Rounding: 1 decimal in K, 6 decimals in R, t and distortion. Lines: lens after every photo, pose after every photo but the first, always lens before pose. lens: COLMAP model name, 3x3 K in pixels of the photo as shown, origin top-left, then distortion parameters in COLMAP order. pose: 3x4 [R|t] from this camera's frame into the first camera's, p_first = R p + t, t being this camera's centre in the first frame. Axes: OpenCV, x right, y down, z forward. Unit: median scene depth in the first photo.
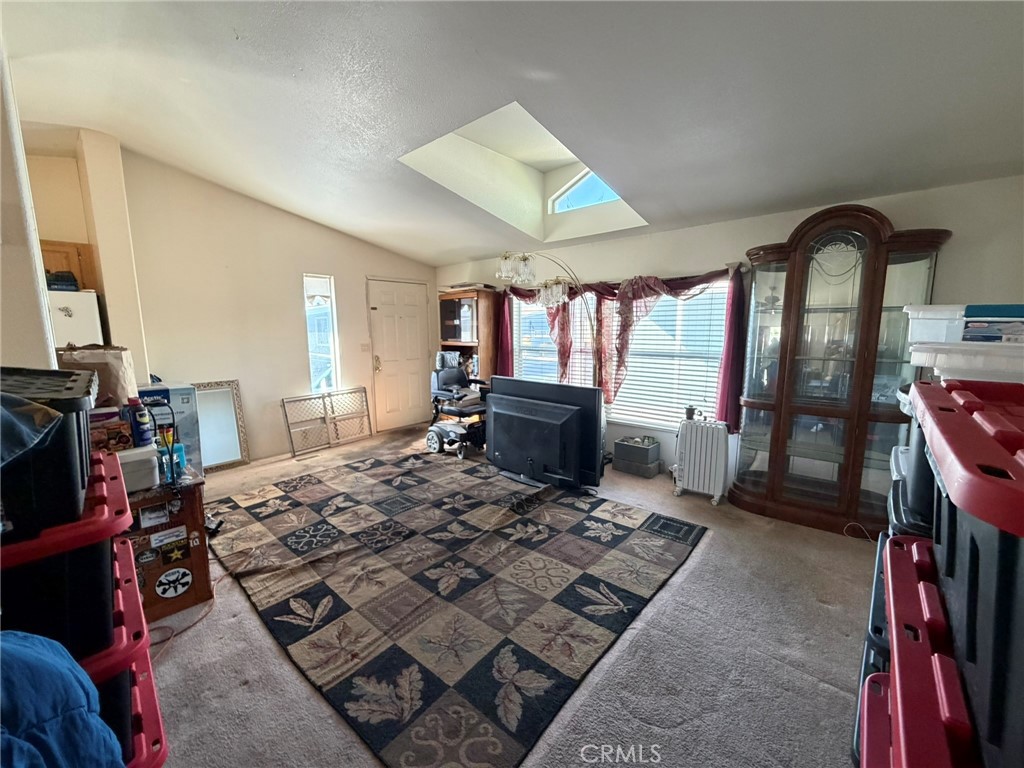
lens RADIAL K [[409.5, 0, 510.0], [0, 409.5, 386.3], [0, 0, 1]] dist [0.002366, 0.000168]
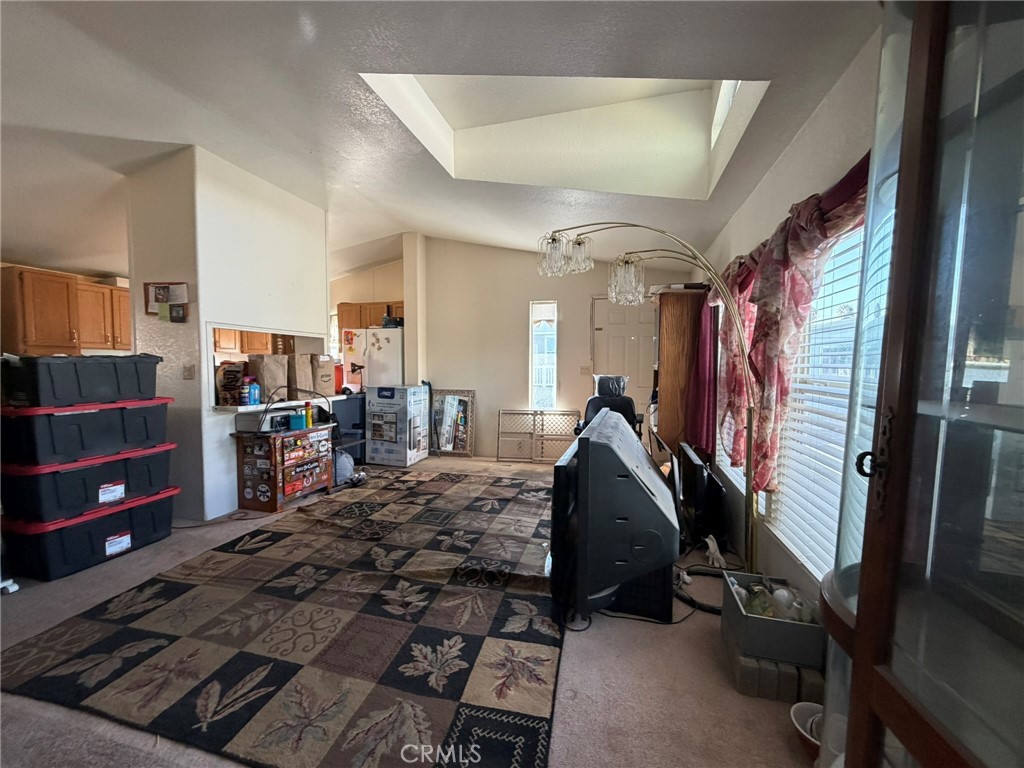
lens RADIAL K [[409.5, 0, 510.0], [0, 409.5, 386.3], [0, 0, 1]] dist [0.002366, 0.000168]
pose [[0.447577, 0.057648, -0.892385, 0.688373], [-0.134161, 0.990954, -0.003273, -0.050018], [0.884124, 0.121188, 0.451263, 0.682561]]
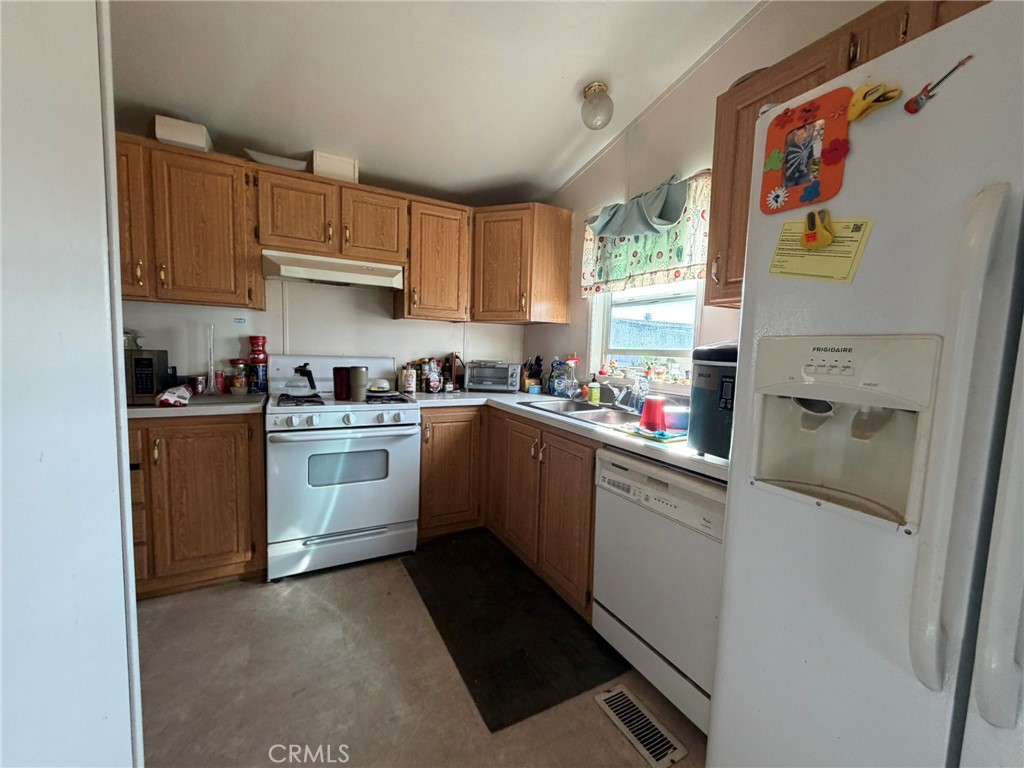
lens RADIAL K [[409.5, 0, 510.0], [0, 409.5, 386.3], [0, 0, 1]] dist [0.002366, 0.000168]
pose [[-0.344742, 0.080719, -0.935220, -0.902410], [-0.163857, 0.975825, 0.144625, -0.044420], [0.924285, 0.203101, -0.323182, 0.783781]]
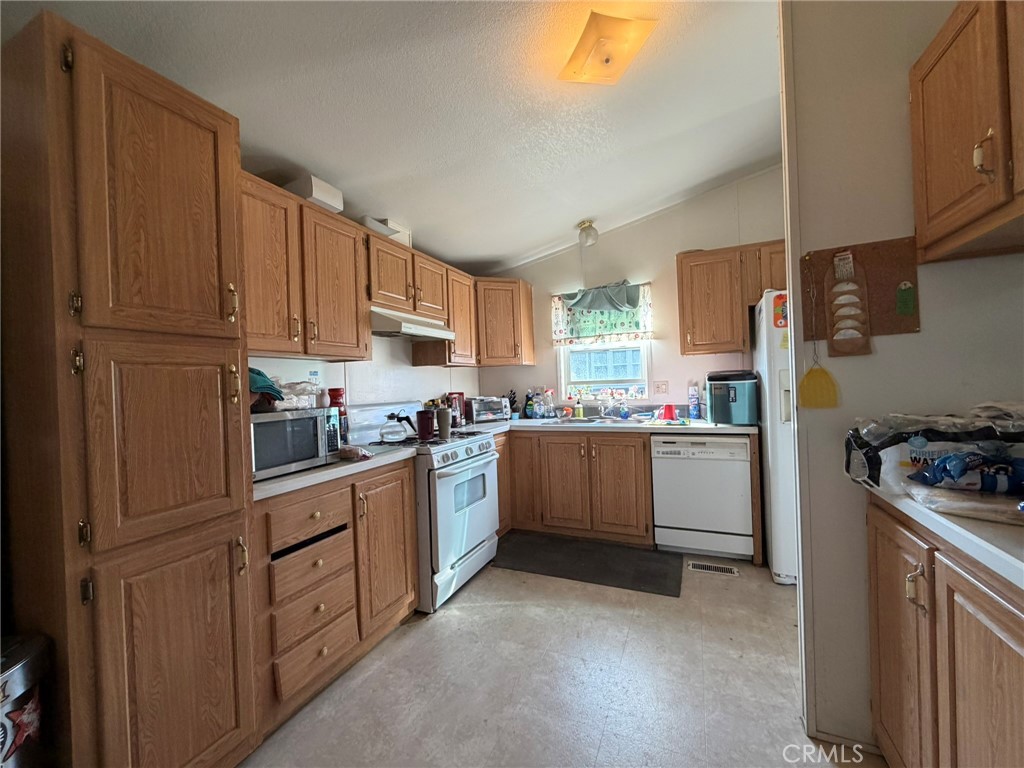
lens RADIAL K [[413.3, 0, 512.0], [0, 413.3, 384.0], [0, 0, 1]] dist [-0.002870, -0.000631]
pose [[0.305197, -0.006438, -0.952268, -0.648288], [-0.103788, 0.993796, -0.039983, 0.040005], [0.946617, 0.111036, 0.302635, 0.170812]]
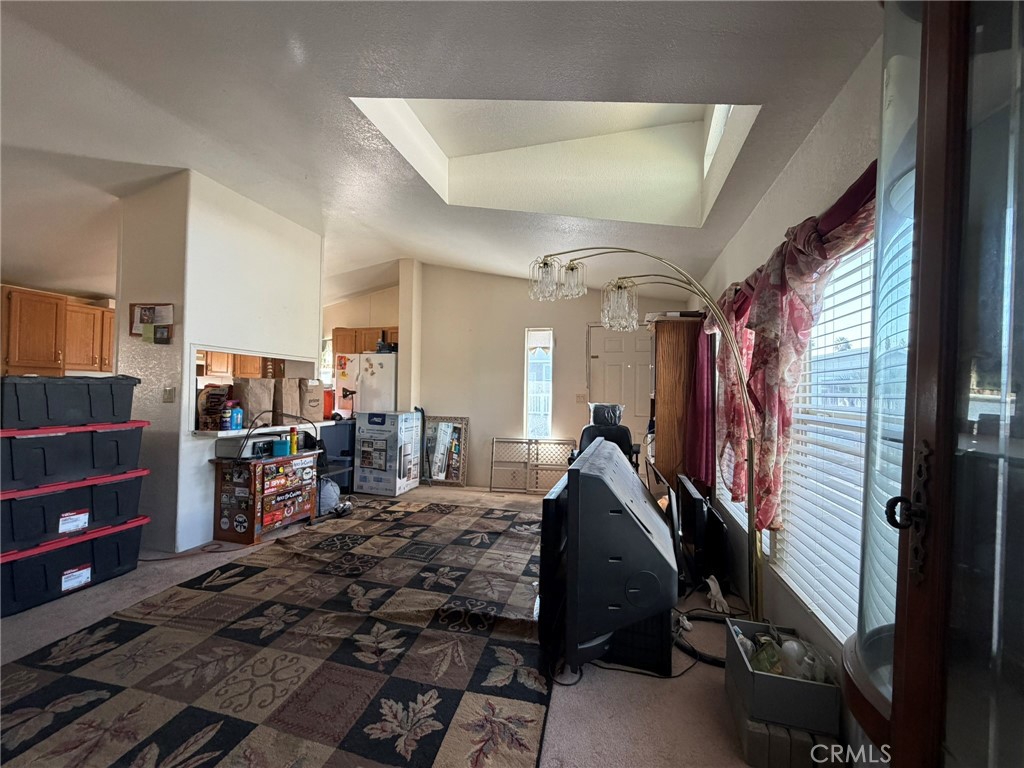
lens RADIAL K [[409.5, 0, 510.0], [0, 409.5, 386.3], [0, 0, 1]] dist [0.002366, 0.000168]
pose [[0.449041, 0.002088, -0.893509, 0.668446], [-0.146055, 0.986718, -0.071096, -0.051133], [0.881493, 0.162426, 0.443382, 0.712612]]
